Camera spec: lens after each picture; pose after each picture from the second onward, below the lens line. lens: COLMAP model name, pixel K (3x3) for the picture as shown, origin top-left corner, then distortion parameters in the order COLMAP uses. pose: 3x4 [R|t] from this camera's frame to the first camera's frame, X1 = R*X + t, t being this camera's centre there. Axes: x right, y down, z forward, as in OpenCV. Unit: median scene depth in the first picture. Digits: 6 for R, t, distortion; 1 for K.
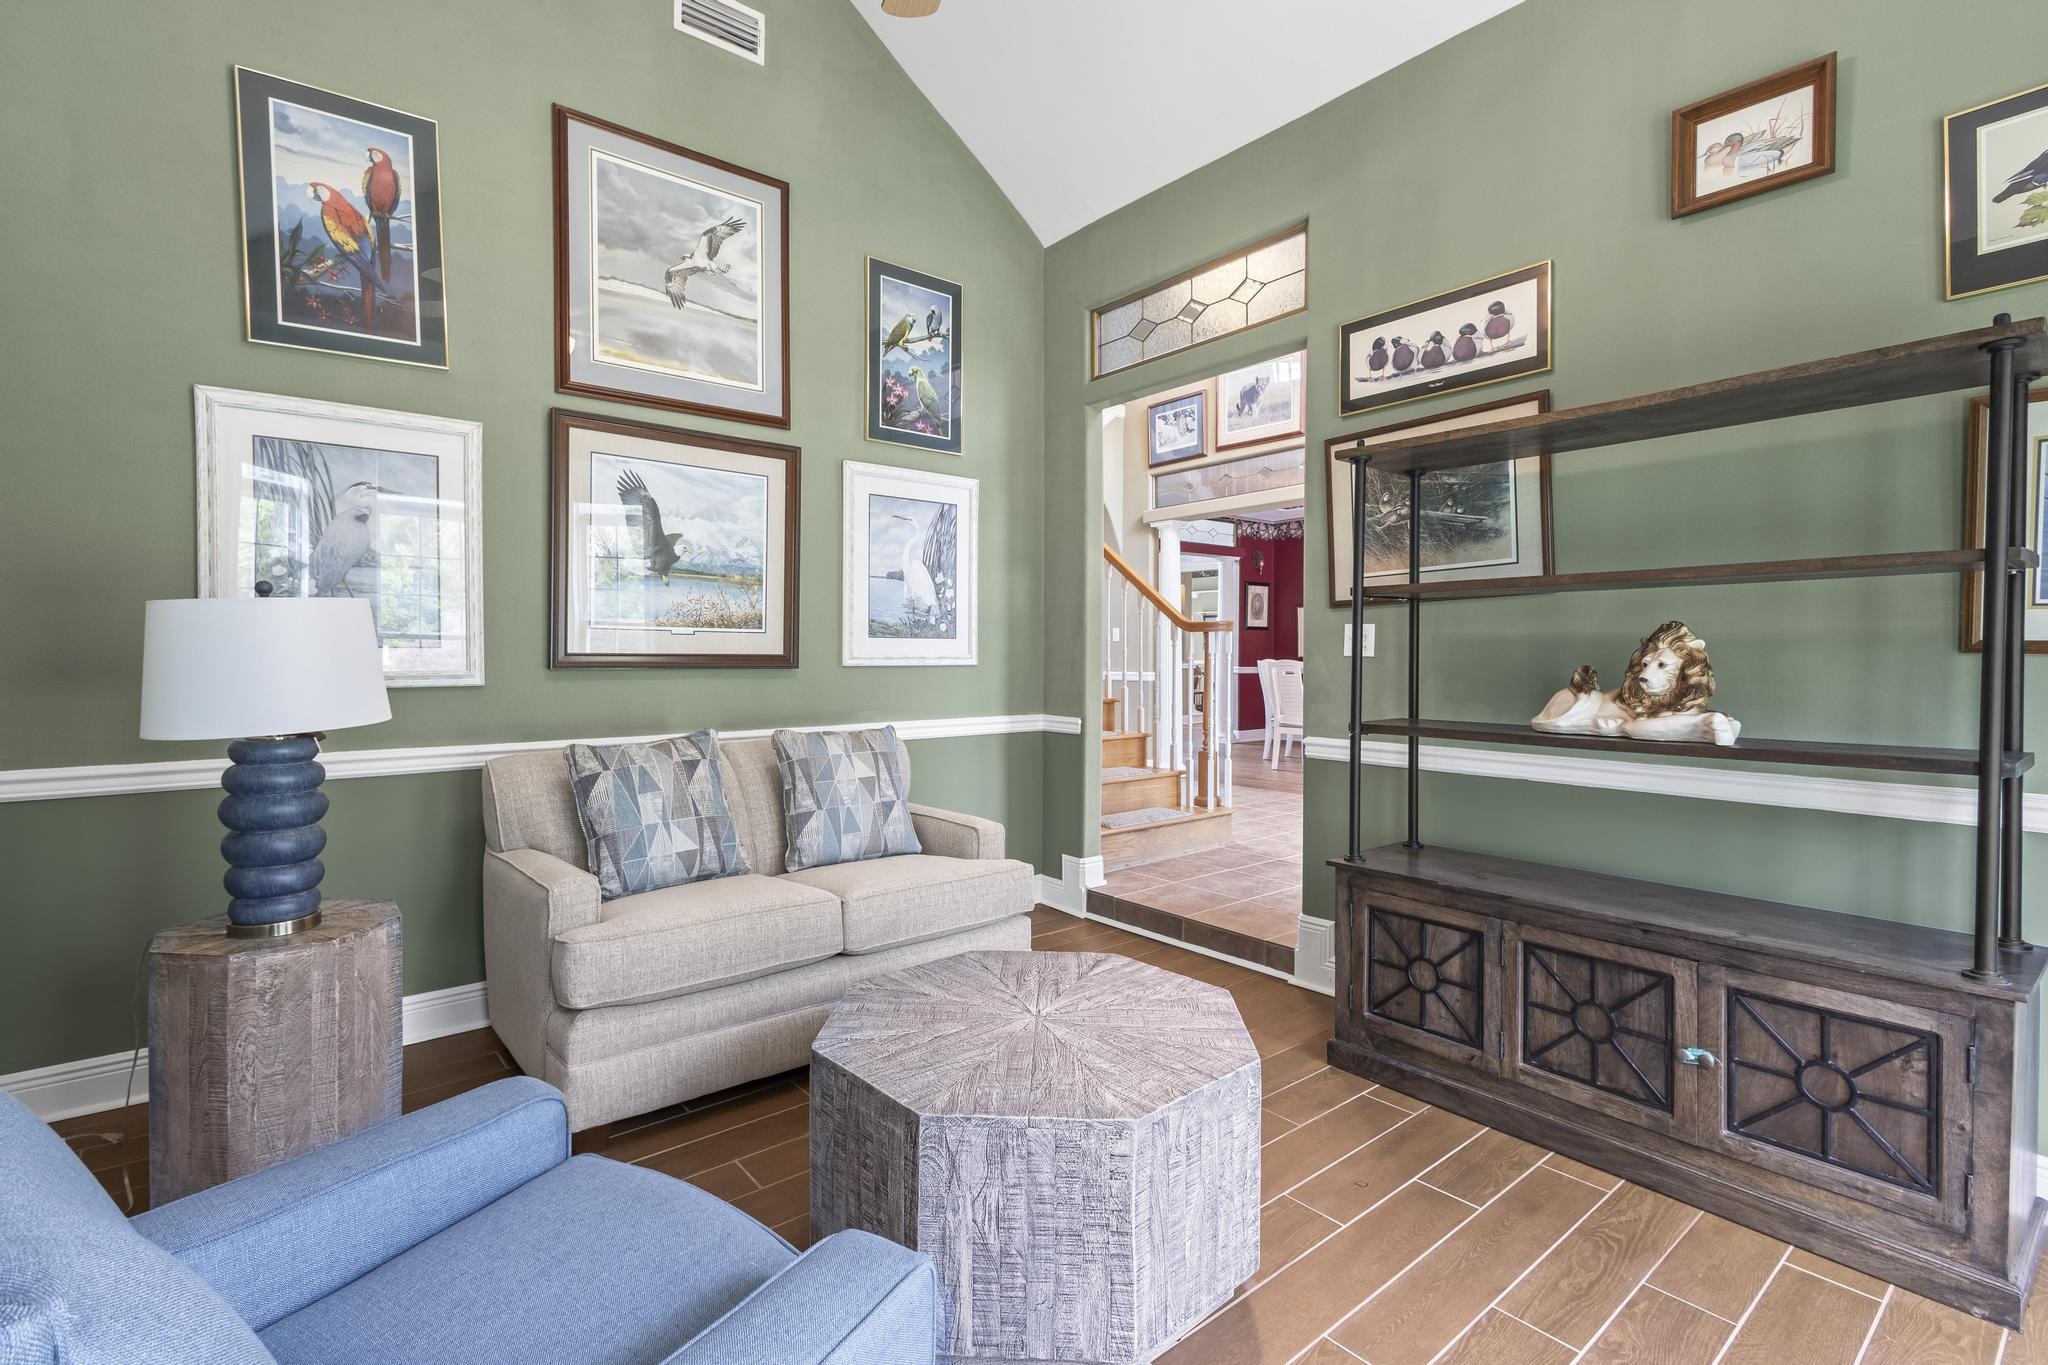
lens RADIAL K [[954.9, 0, 1023.7], [0, 954.9, 675.9], [0, 0, 1]] dist [0.007568, -0.001126]
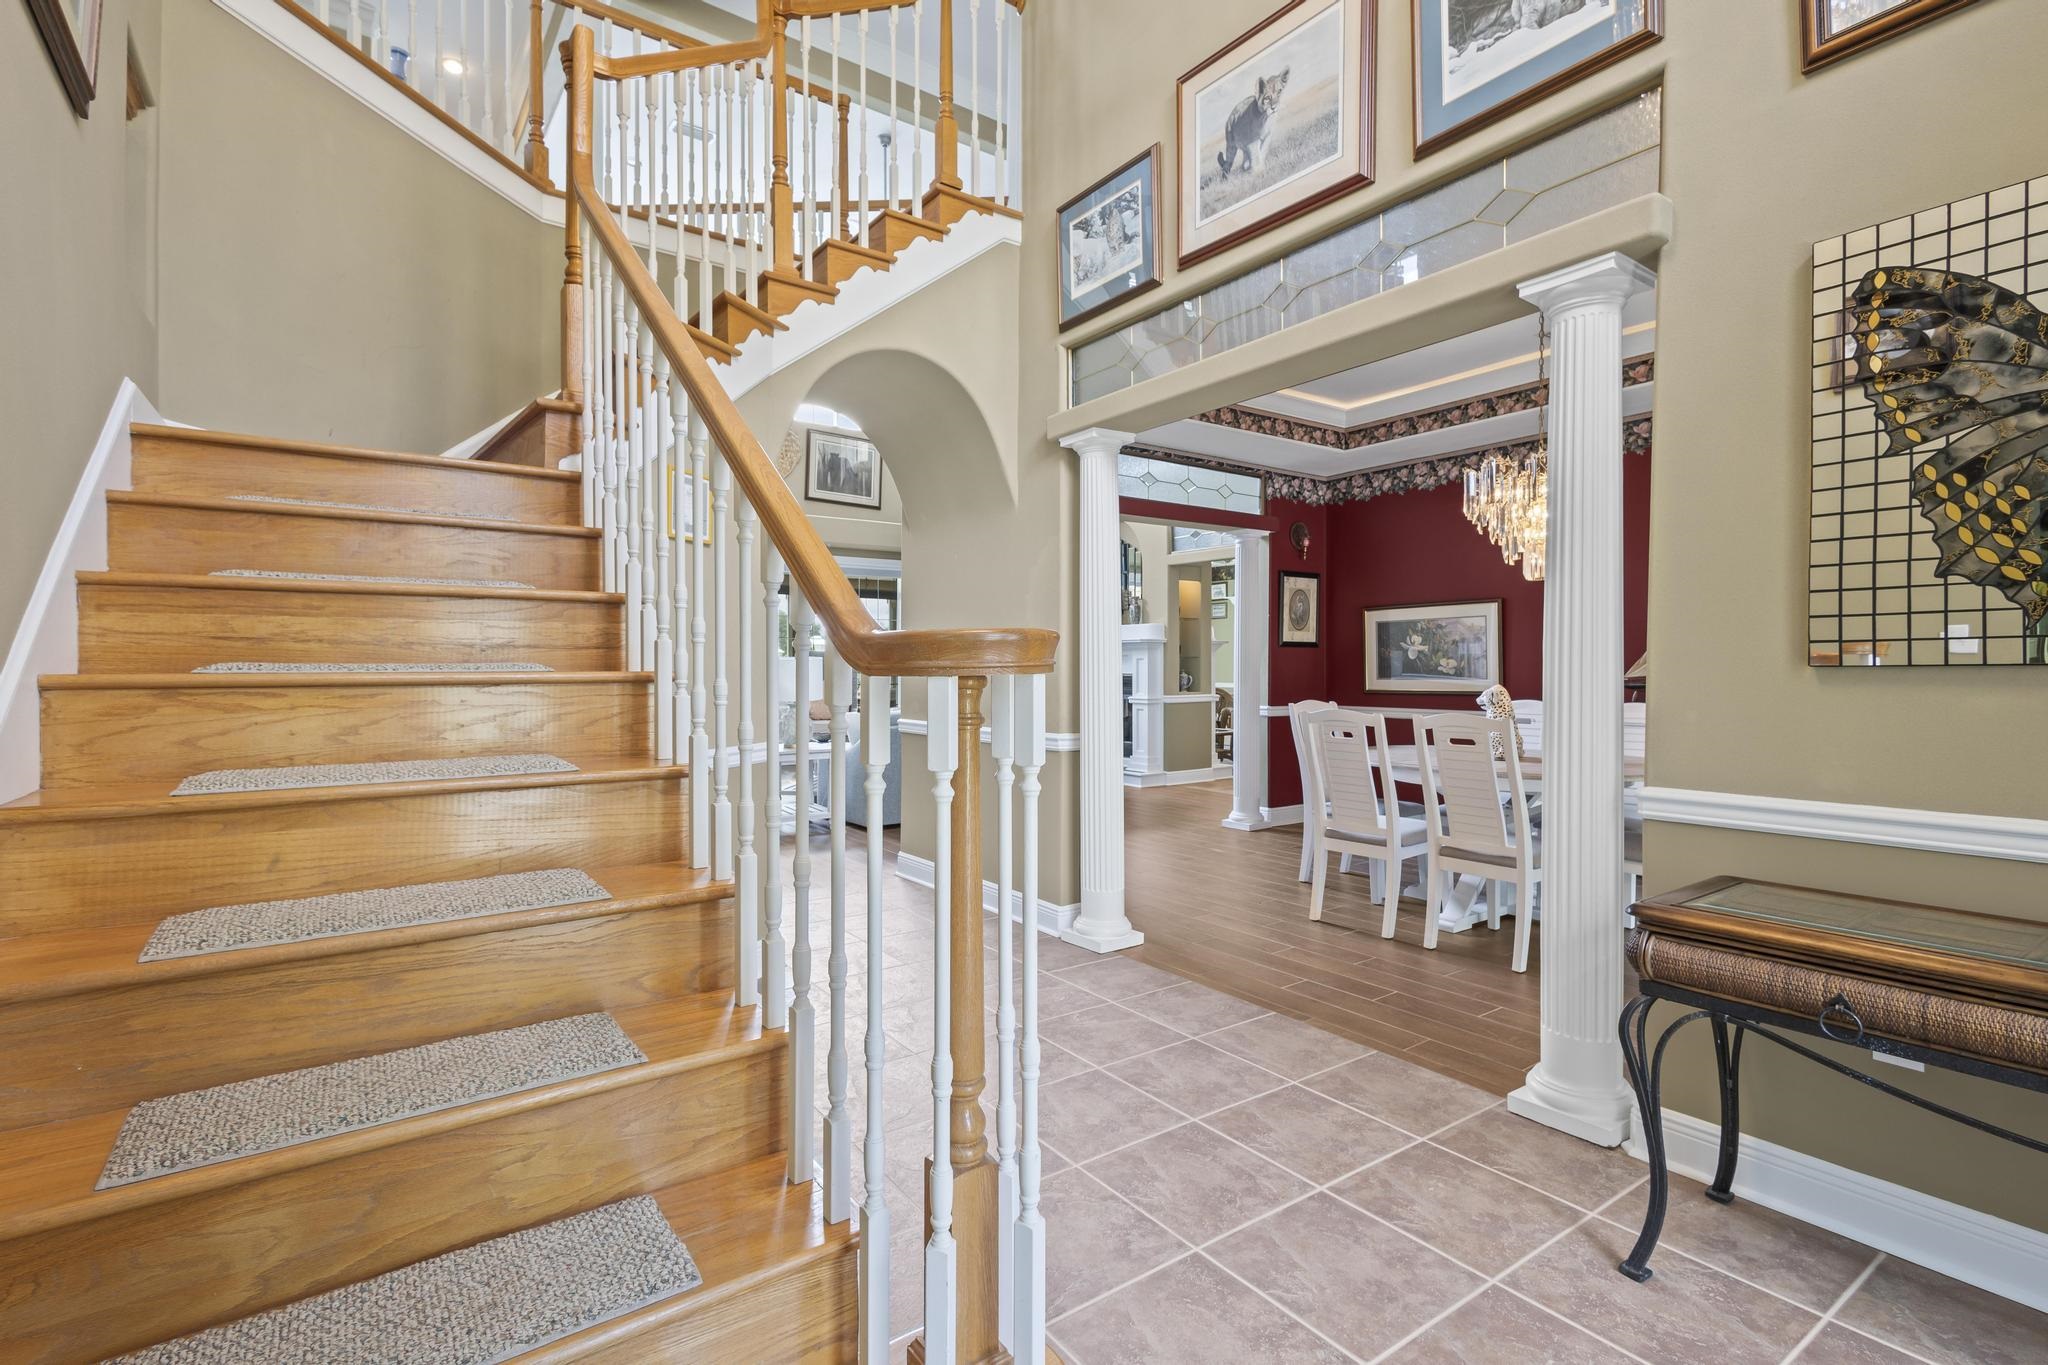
lens RADIAL K [[954.9, 0, 1024.0], [0, 954.9, 676.0], [0, 0, 1]] dist [0.007568, -0.001126]
pose [[0.997592, 0.003351, -0.069278, 0.137569], [-0.004129, 0.999930, -0.011095, -0.027370], [0.069236, 0.011355, 0.997536, 0.460070]]
